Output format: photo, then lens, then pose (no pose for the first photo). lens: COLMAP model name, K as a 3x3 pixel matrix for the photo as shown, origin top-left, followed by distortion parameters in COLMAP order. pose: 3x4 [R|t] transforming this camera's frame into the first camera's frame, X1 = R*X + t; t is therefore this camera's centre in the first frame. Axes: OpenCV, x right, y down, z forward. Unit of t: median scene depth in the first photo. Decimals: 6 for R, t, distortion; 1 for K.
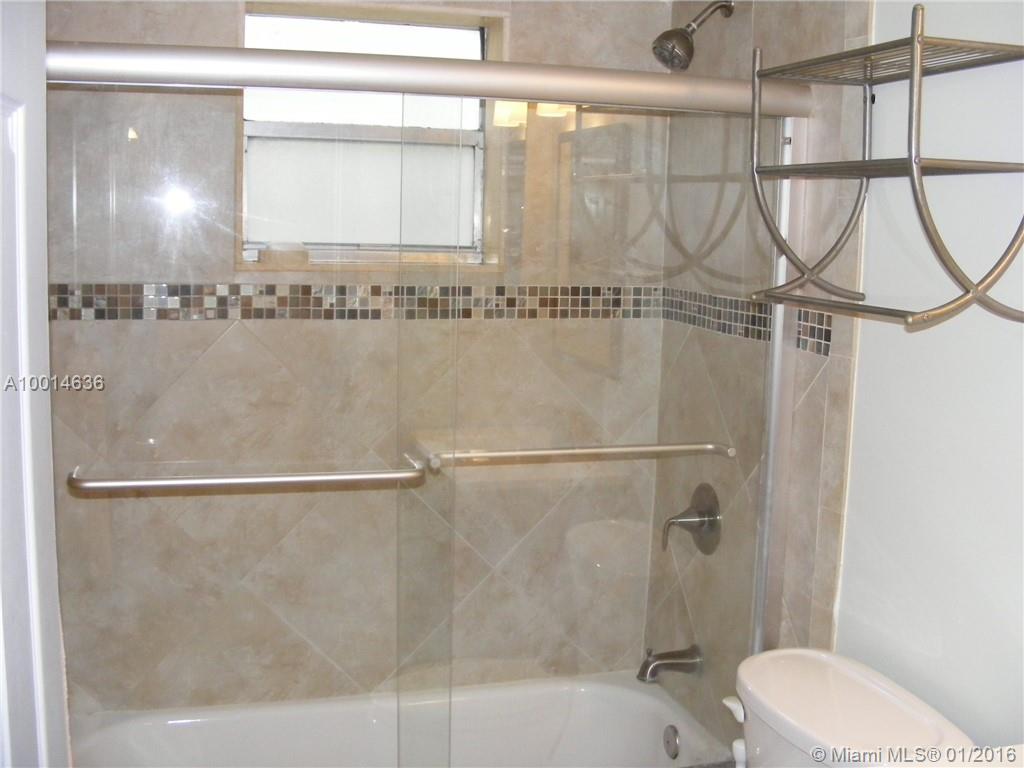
lens RADIAL K [[1170.4, 0, 500.6], [0, 1170.4, 384.9], [0, 0, 1]] dist [-0.178334, 0.000000]
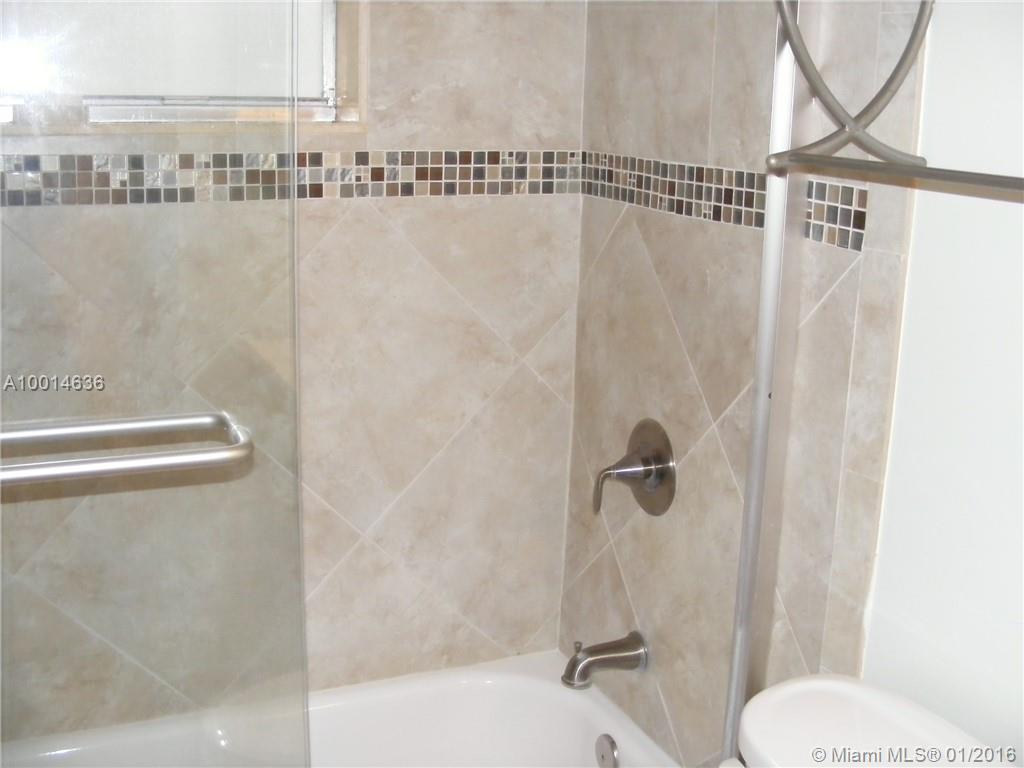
lens RADIAL K [[1170.4, 0, 491.2], [0, 1170.4, 379.3], [0, 0, 1]] dist [-0.178334, 0.000000]
pose [[0.993026, -0.029301, 0.114194, -0.007248], [0.017485, 0.994514, 0.103133, -0.018393], [-0.116590, -0.100418, 0.988091, 0.283857]]
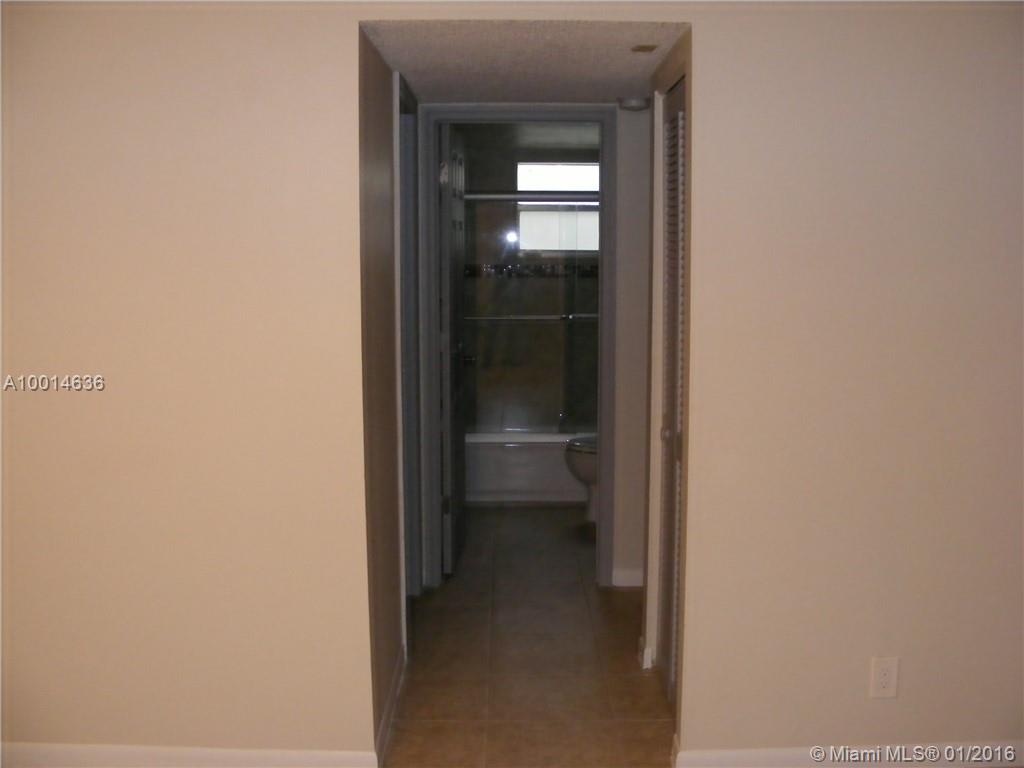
lens RADIAL K [[1170.4, 0, 511.7], [0, 1170.4, 384.0], [0, 0, 1]] dist [-0.178334, 0.000000]
pose [[0.982102, 0.000337, -0.188351, 0.281644], [-0.004221, 0.999787, -0.020220, 0.246280], [0.188304, 0.020653, 0.981894, -1.686876]]
